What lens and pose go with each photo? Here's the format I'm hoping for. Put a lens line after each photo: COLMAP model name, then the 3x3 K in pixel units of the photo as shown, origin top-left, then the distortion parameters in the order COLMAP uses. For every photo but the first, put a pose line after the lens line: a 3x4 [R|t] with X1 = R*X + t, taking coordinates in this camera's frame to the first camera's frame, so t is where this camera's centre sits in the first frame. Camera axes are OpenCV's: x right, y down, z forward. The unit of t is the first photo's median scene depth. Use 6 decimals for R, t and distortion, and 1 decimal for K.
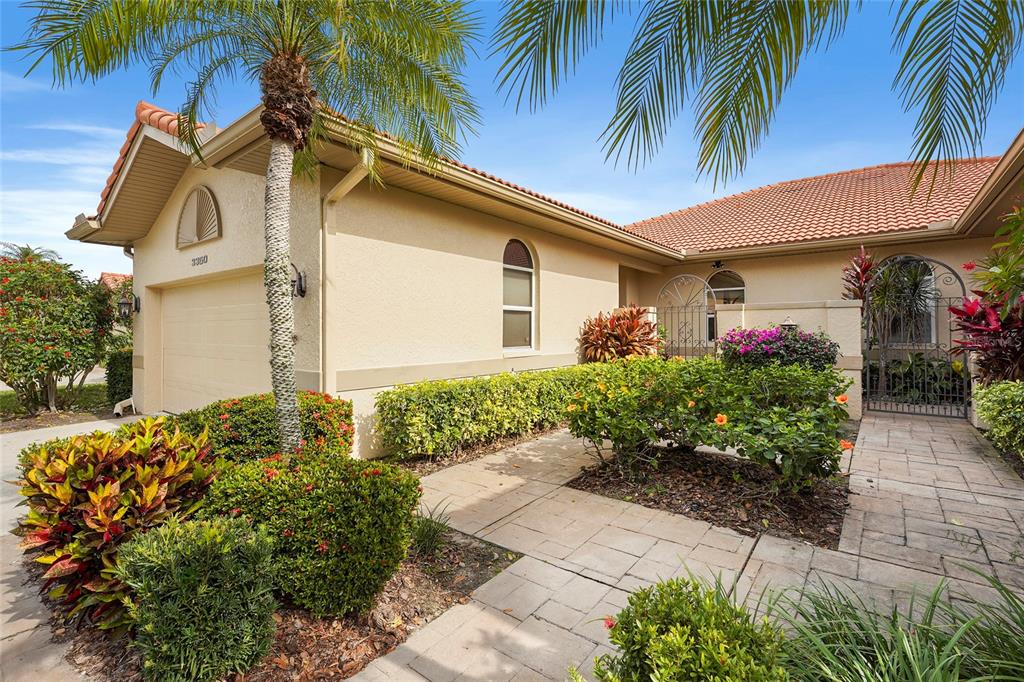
lens RADIAL K [[457.4, 0, 520.9], [0, 457.4, 320.4], [0, 0, 1]] dist [-0.001205, 0.000076]
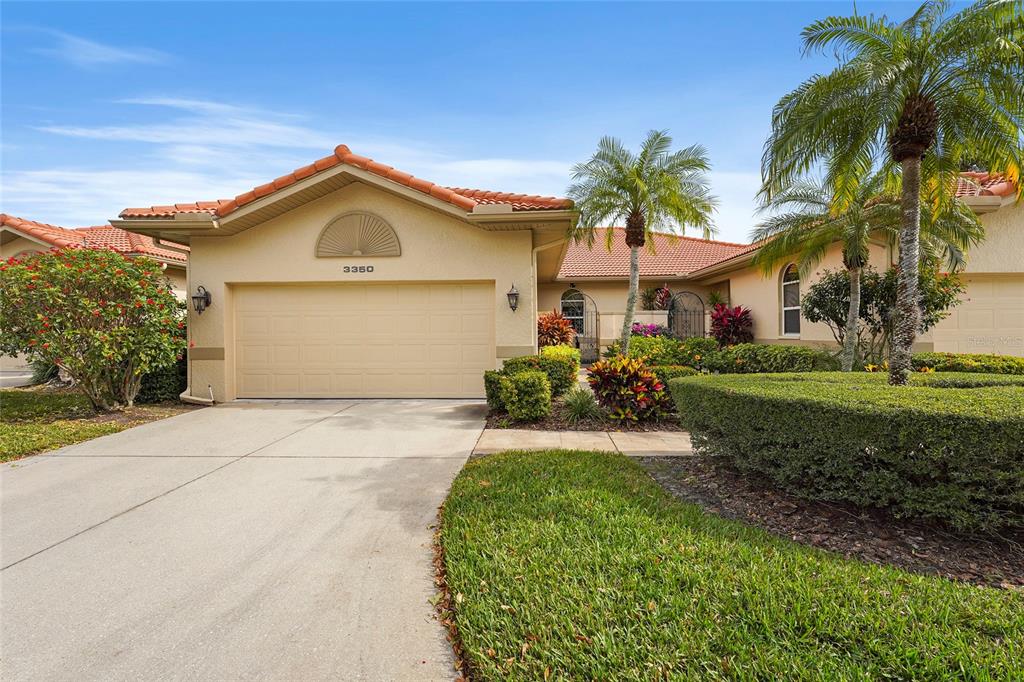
lens RADIAL K [[462.9, 0, 515.0], [0, 462.9, 336.1], [0, 0, 1]] dist [-0.001794, -0.000263]
pose [[0.816244, -0.010328, 0.577615, -0.926814], [-0.006195, 0.999626, 0.026627, 0.017696], [-0.577675, -0.025313, 0.815875, -0.278785]]
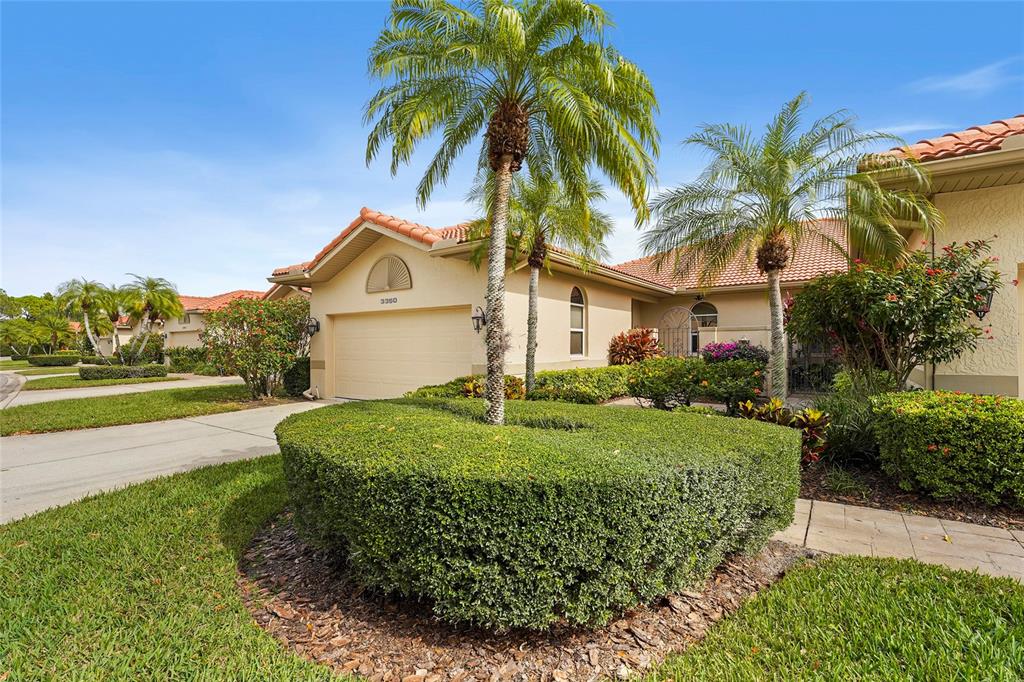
lens RADIAL K [[460.7, 0, 512.8], [0, 460.7, 345.8], [0, 0, 1]] dist [-0.002102, -0.000381]
pose [[0.999411, 0.000699, 0.034307, -0.266363], [-0.001377, 0.999804, 0.019766, -0.002306], [-0.034286, -0.019802, 0.999216, -0.560301]]
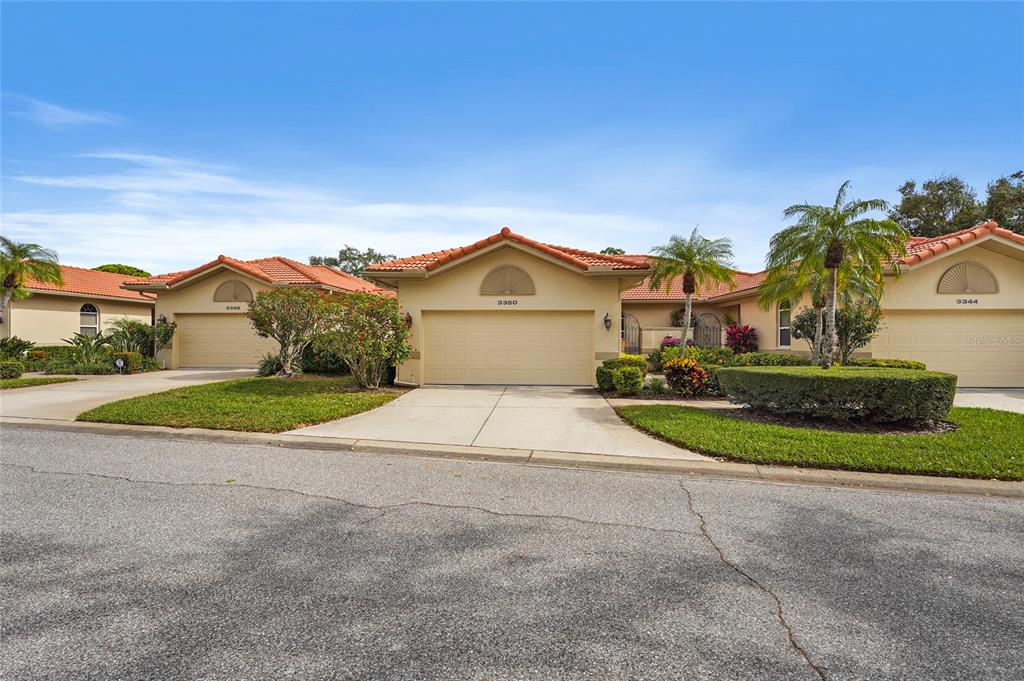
lens RADIAL K [[460.7, 0, 512.8], [0, 460.7, 345.3], [0, 0, 1]] dist [-0.002102, -0.000381]
pose [[0.821823, -0.003307, 0.569733, -1.564213], [-0.015676, 0.999473, 0.028415, 0.001282], [-0.569527, -0.032283, 0.821338, -0.599176]]
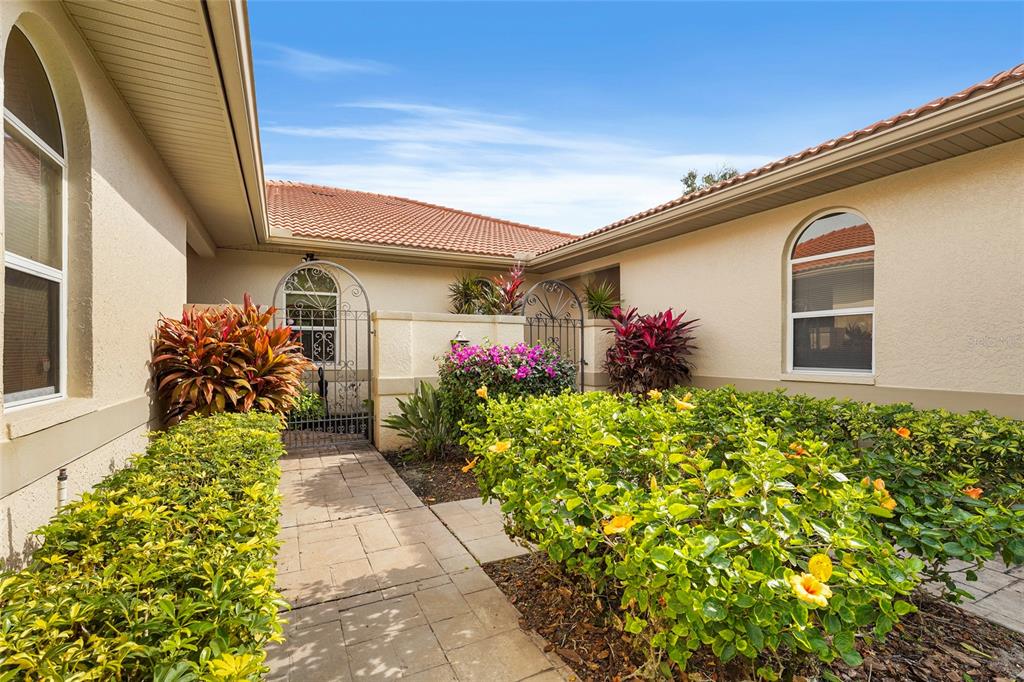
lens RADIAL K [[460.7, 0, 512.8], [0, 460.7, 345.8], [0, 0, 1]] dist [-0.002102, -0.000381]
pose [[0.429226, 0.011418, 0.903125, -0.137564], [-0.020222, 0.999791, -0.003029, 0.020222], [-0.902971, -0.016963, 0.429367, 0.541826]]
